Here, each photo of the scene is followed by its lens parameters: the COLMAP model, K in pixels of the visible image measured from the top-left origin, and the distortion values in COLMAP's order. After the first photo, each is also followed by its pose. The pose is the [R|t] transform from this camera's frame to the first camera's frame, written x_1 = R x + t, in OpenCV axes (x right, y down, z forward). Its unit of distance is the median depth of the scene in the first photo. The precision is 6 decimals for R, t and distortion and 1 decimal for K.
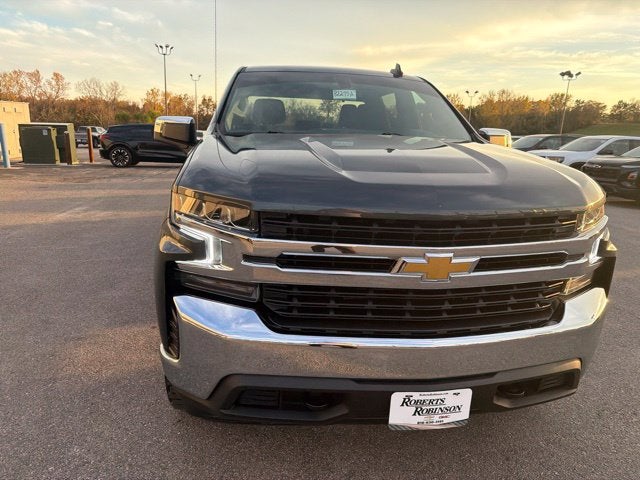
lens RADIAL K [[456.2, 0, 321.7], [0, 456.2, 238.4], [0, 0, 1]] dist [0.028913, -0.033699]
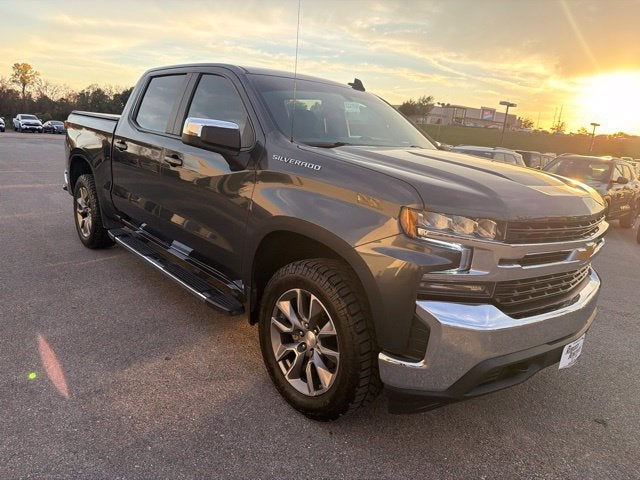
lens RADIAL K [[456.2, 0, 322.3], [0, 456.2, 235.7], [0, 0, 1]] dist [0.028913, -0.033699]
pose [[0.834398, -0.084936, 0.544578, -0.878857], [0.073580, 0.996376, 0.042664, -0.081374], [-0.546228, 0.004472, 0.837624, 0.173280]]
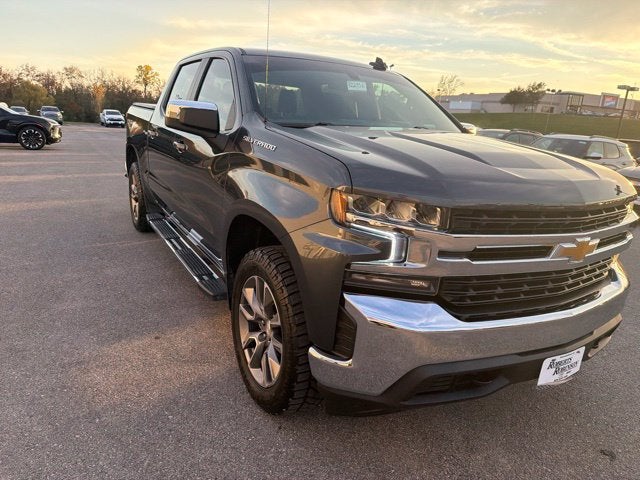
lens RADIAL K [[456.2, 0, 322.1], [0, 456.2, 239.3], [0, 0, 1]] dist [0.028913, -0.033699]
pose [[0.930810, -0.064506, 0.359767, -0.575232], [0.048894, 0.997432, 0.052339, -0.042830], [-0.362219, -0.031127, 0.931573, 0.090437]]
